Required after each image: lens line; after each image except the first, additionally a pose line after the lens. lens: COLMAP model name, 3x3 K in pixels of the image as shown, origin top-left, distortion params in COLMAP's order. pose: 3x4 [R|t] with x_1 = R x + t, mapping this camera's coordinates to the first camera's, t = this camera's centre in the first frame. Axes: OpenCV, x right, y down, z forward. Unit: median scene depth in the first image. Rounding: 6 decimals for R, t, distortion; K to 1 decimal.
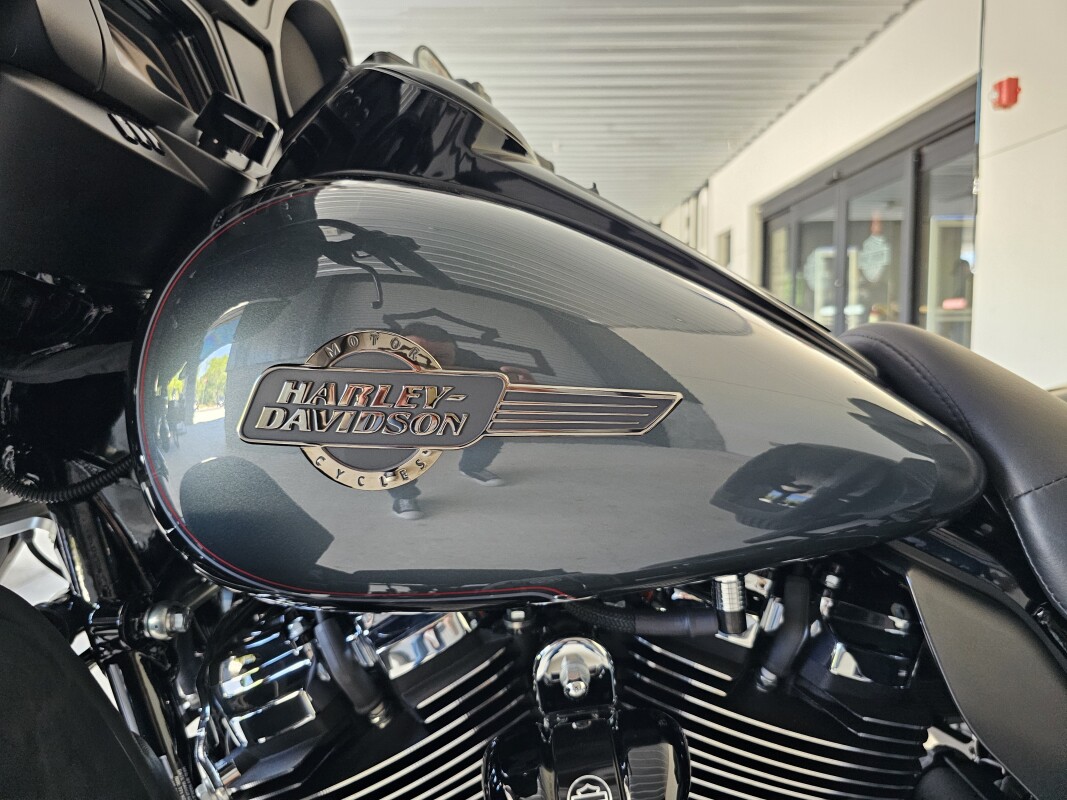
lens RADIAL K [[717.9, 0, 533.9], [0, 717.9, 387.9], [0, 0, 1]] dist [0.049379, -0.060131]
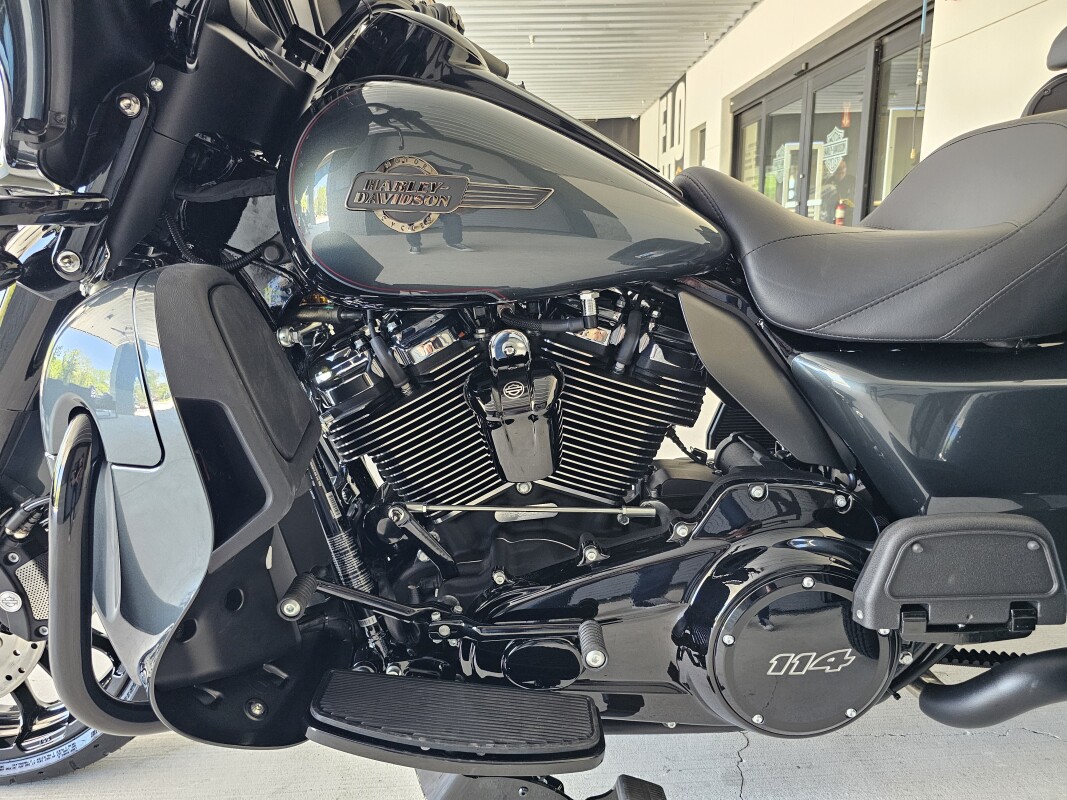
lens RADIAL K [[717.6, 0, 533.5], [0, 717.6, 400.0], [0, 0, 1]] dist [0.048057, -0.049901]
pose [[0.999527, -0.019426, 0.023836, 0.062185], [0.015827, 0.989619, 0.142844, 0.223846], [-0.026363, -0.142399, 0.989458, -0.815921]]
